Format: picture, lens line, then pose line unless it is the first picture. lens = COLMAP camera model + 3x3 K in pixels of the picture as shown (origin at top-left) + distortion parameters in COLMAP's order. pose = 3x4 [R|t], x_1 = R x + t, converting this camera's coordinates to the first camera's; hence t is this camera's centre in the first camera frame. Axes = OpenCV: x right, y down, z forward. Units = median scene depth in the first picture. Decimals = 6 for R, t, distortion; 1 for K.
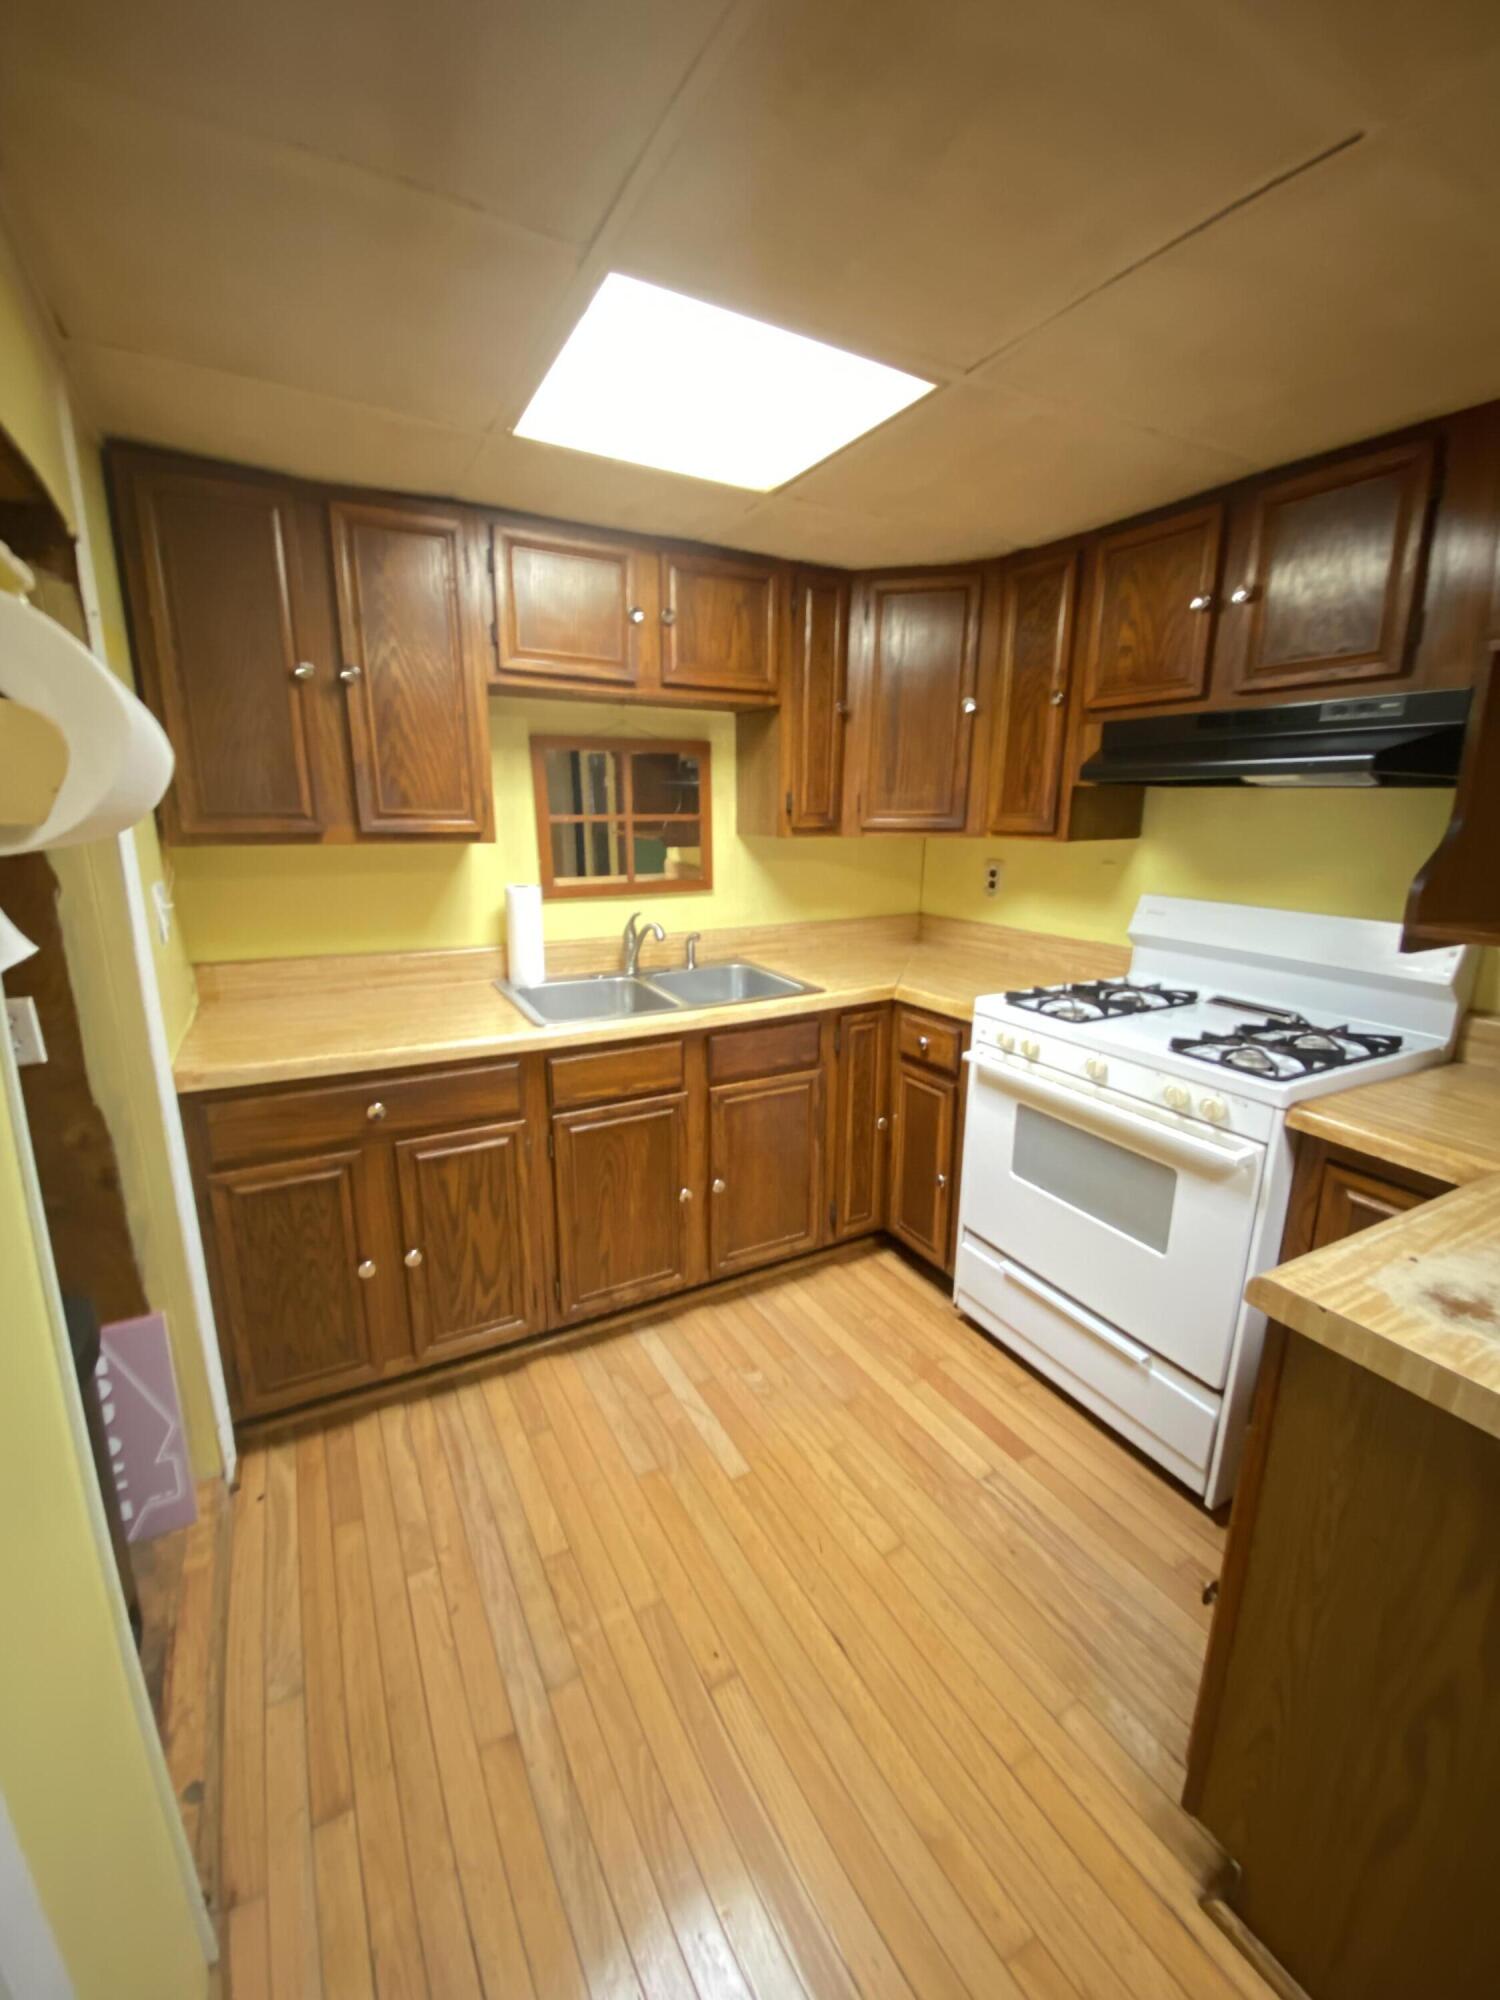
lens RADIAL K [[815.6, 0, 751.5], [0, 815.6, 1016.0], [0, 0, 1]] dist [-0.001011, -0.012425]
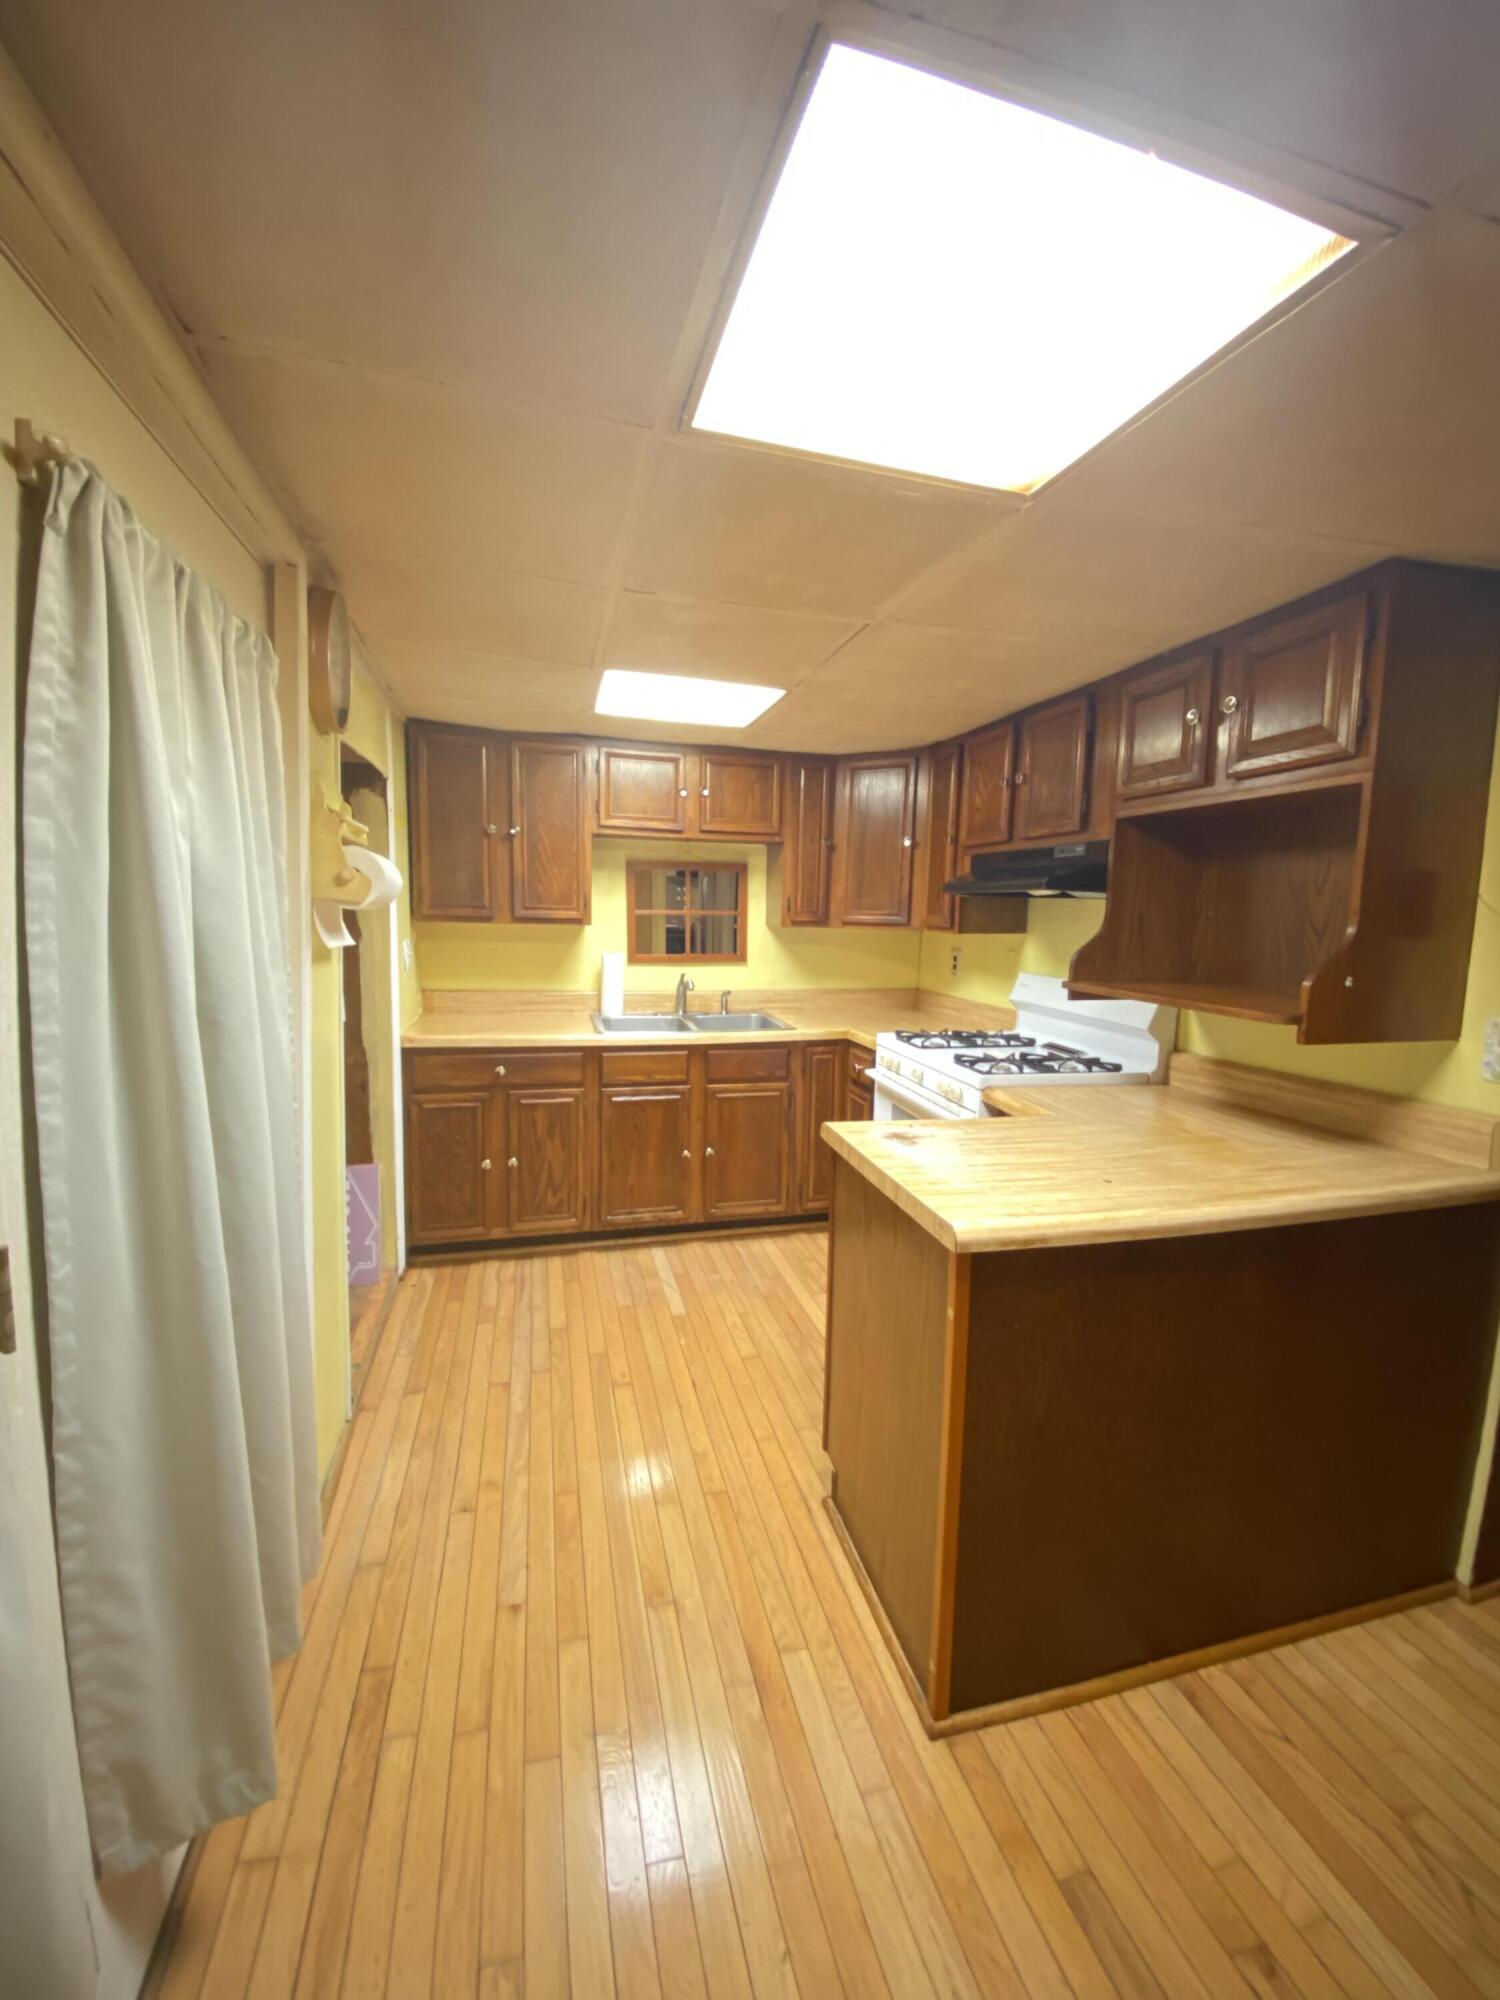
lens RADIAL K [[815.6, 0, 751.5], [0, 815.6, 1016.0], [0, 0, 1]] dist [-0.001011, -0.012425]
pose [[0.968101, 0.048812, -0.245760, 0.417964], [-0.078413, 0.990594, -0.112138, 0.130678], [0.237975, 0.127832, 0.962822, -0.493549]]
